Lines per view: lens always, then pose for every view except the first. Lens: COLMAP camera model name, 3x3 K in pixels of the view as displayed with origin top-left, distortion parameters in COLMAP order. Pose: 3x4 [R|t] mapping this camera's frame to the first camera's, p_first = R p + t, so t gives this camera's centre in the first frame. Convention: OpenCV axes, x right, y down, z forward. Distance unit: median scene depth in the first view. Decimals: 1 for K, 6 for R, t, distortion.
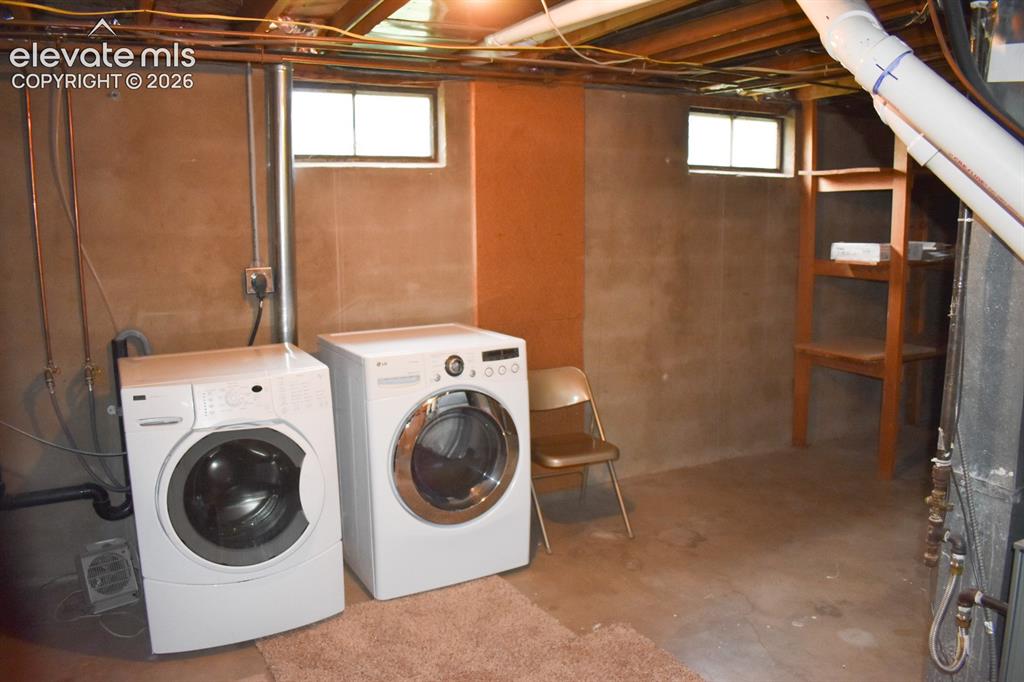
lens RADIAL K [[799.4, 0, 512.0], [0, 799.4, 341.0], [0, 0, 1]] dist [-0.098925, 0.018810]
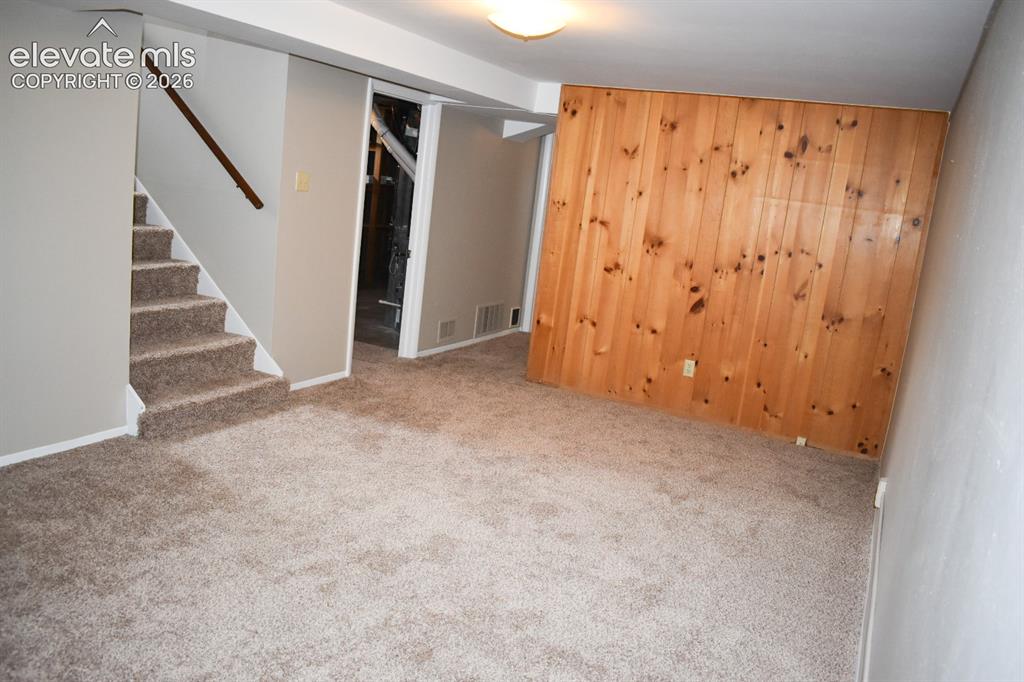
lens RADIAL K [[799.4, 0, 512.0], [0, 799.4, 341.0], [0, 0, 1]] dist [-0.098925, 0.018810]
pose [[0.794883, -0.012965, 0.606625, -0.875441], [-0.035789, 0.997029, 0.068205, 0.265863], [-0.605707, -0.075926, 0.792057, -1.613199]]
